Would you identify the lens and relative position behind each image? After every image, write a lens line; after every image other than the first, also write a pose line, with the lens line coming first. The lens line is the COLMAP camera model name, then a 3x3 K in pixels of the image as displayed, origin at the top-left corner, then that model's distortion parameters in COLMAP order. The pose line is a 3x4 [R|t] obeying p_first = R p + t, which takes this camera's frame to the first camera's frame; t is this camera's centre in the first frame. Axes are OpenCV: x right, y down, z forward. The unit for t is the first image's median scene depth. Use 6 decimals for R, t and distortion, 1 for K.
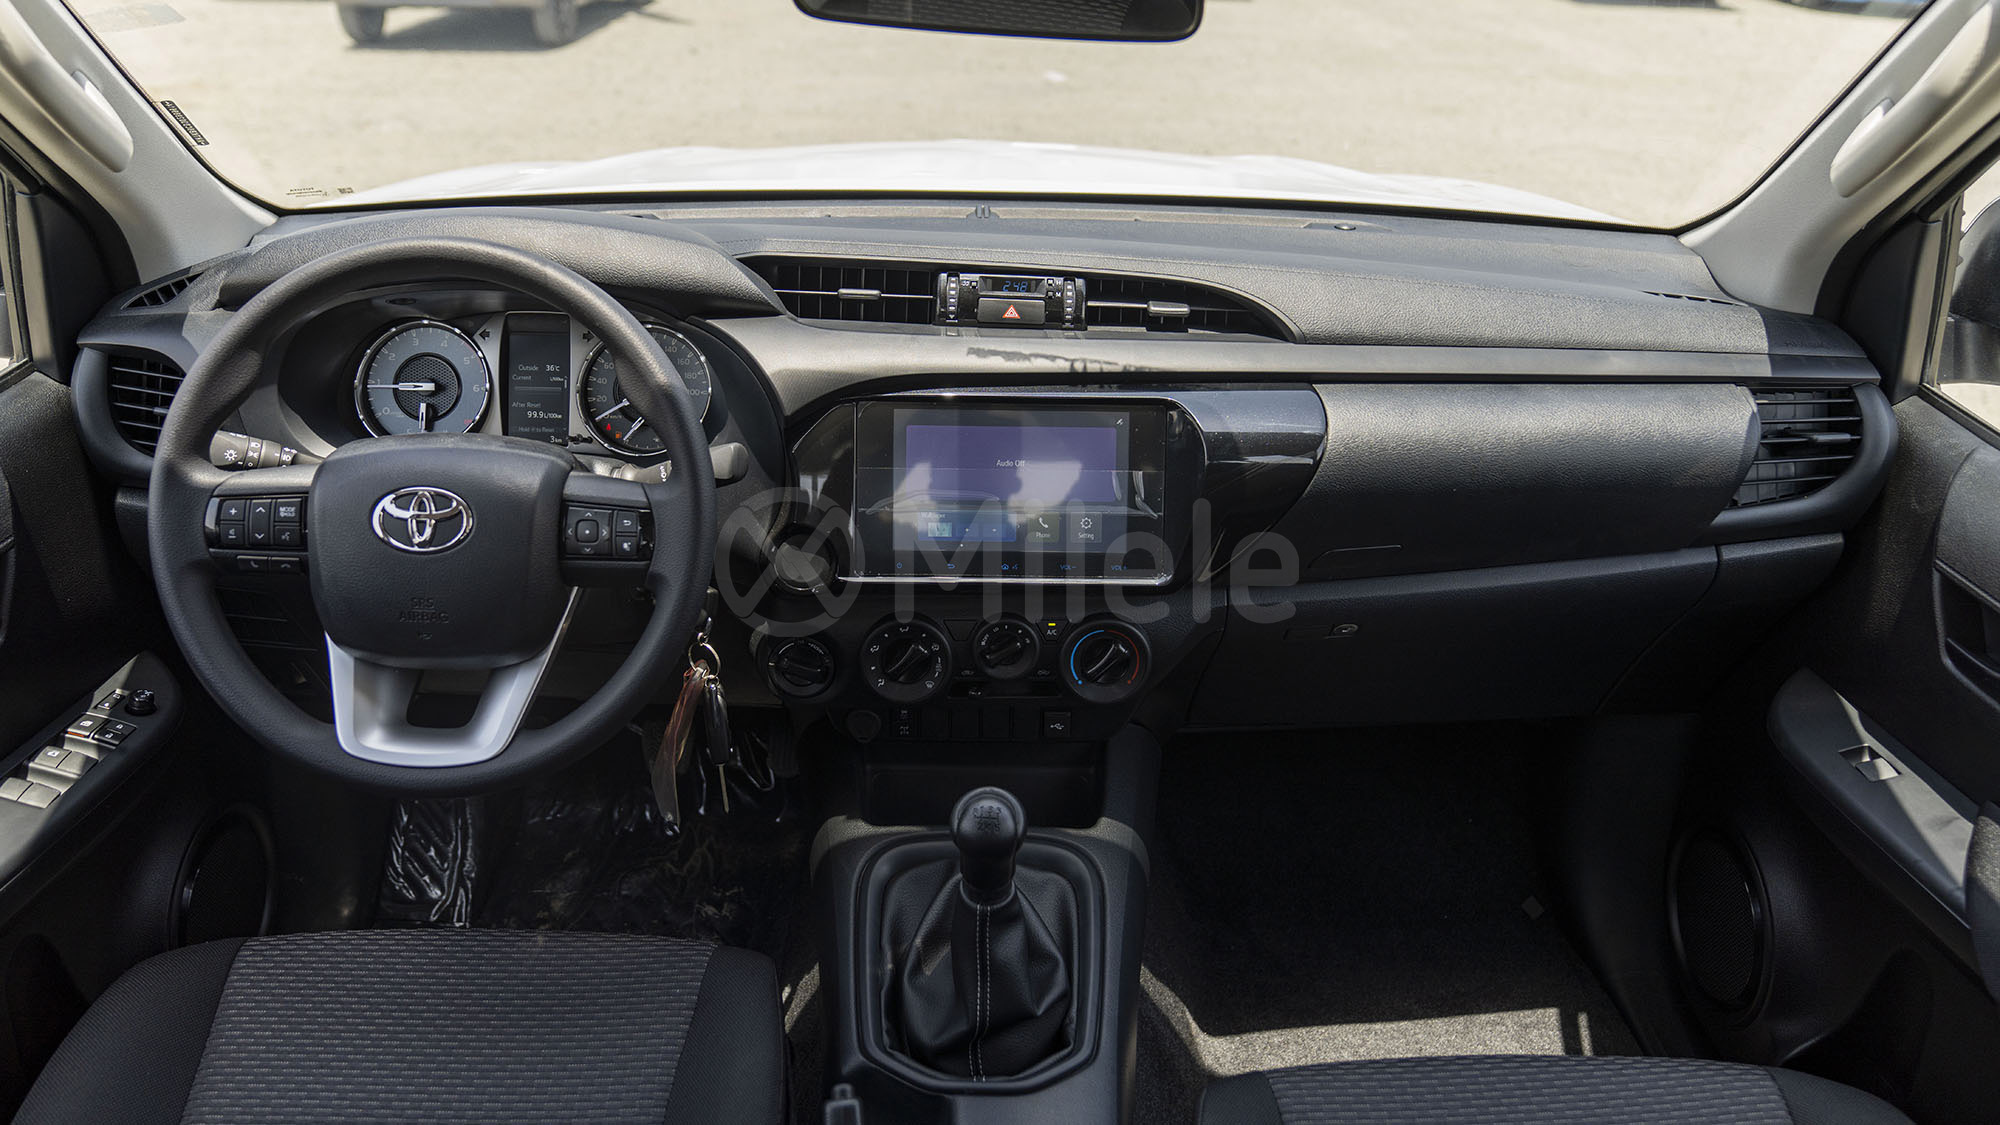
lens RADIAL K [[1537.2, 0, 1000.0], [0, 1537.2, 562.5], [0, 0, 1]] dist [-0.063113, 0.075430]
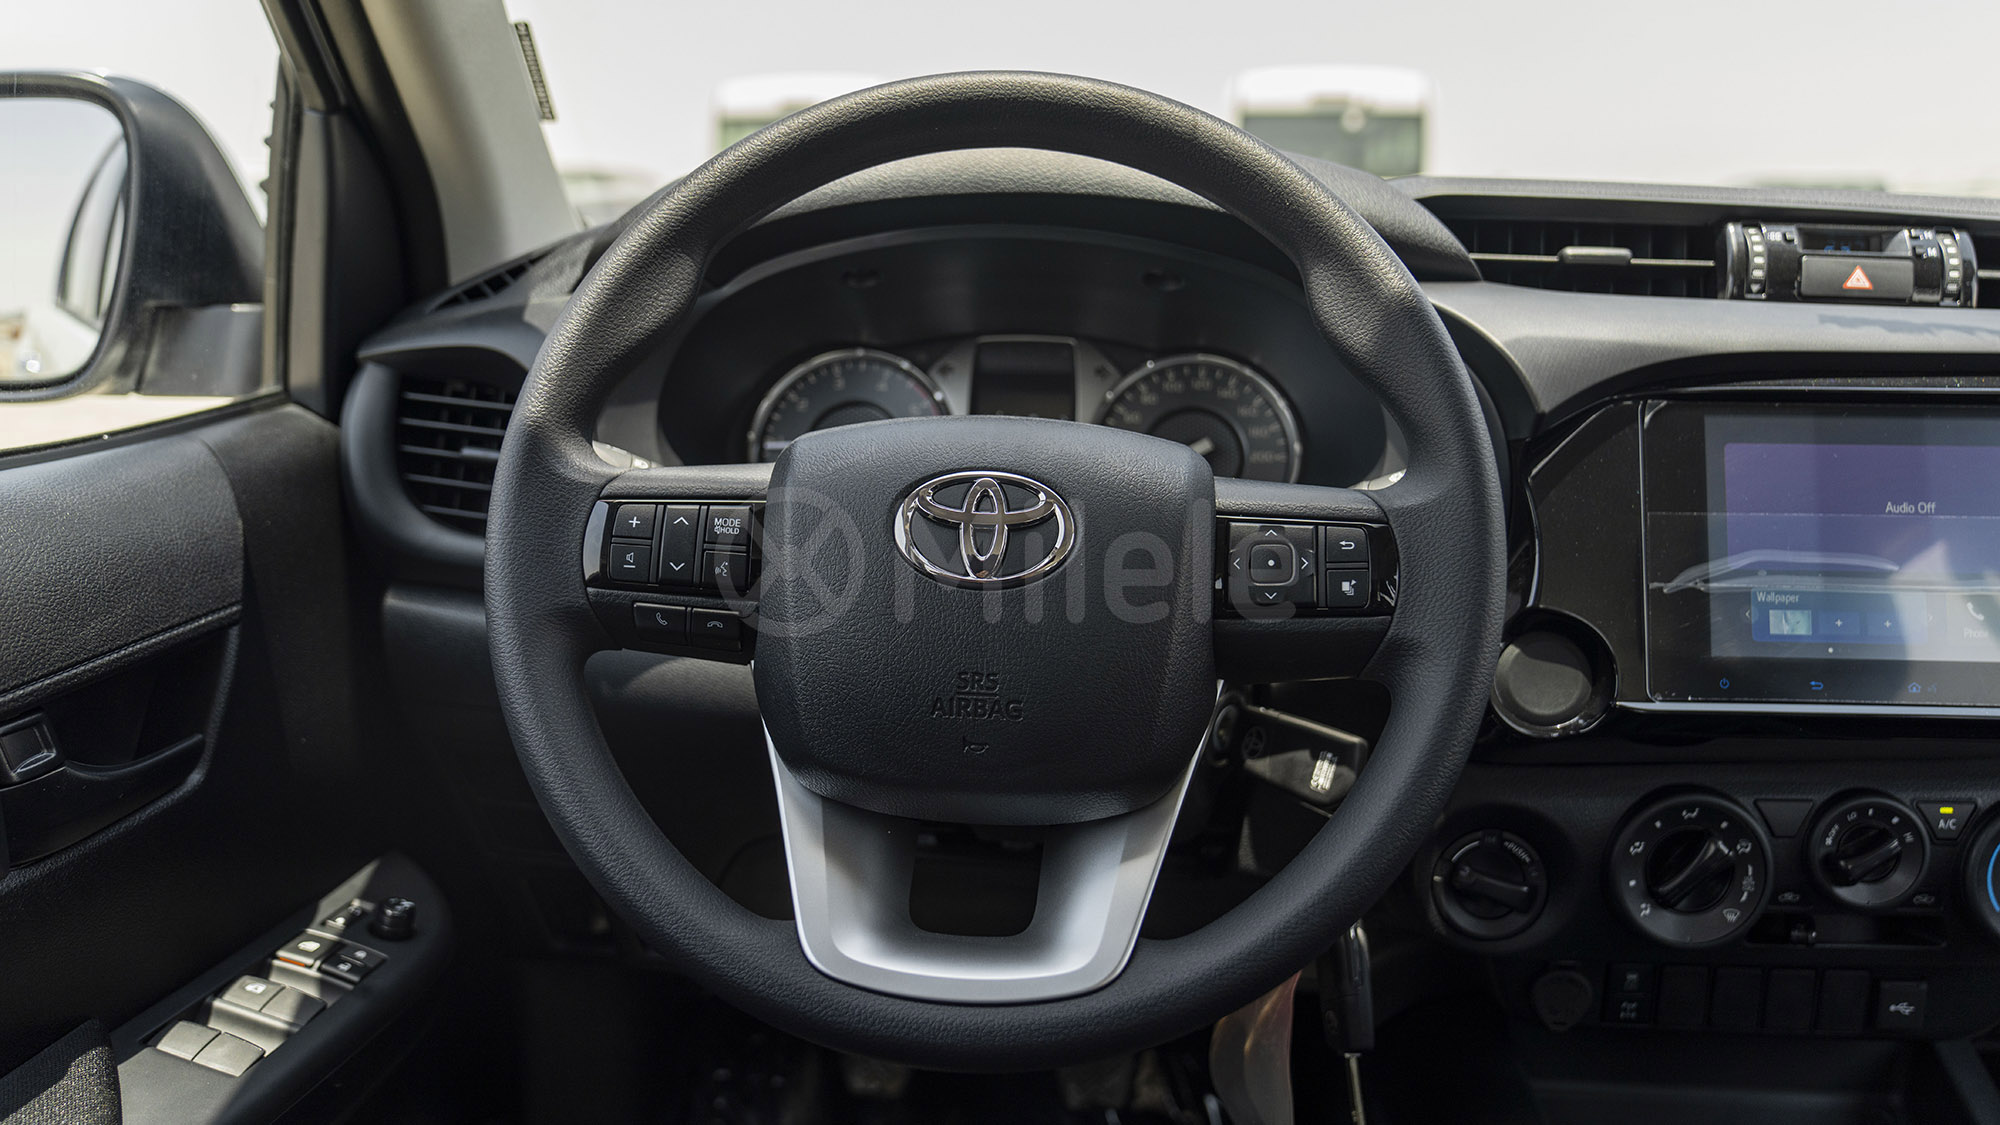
lens RADIAL K [[1586.9, 0, 1000.0], [0, 1586.9, 562.5], [0, 0, 1]] dist [-0.006655, 0.005165]
pose [[0.995454, -0.003772, -0.095173, -0.272377], [-0.018282, 0.973070, -0.229784, 0.096538], [0.093477, 0.230479, 0.968577, 0.390290]]
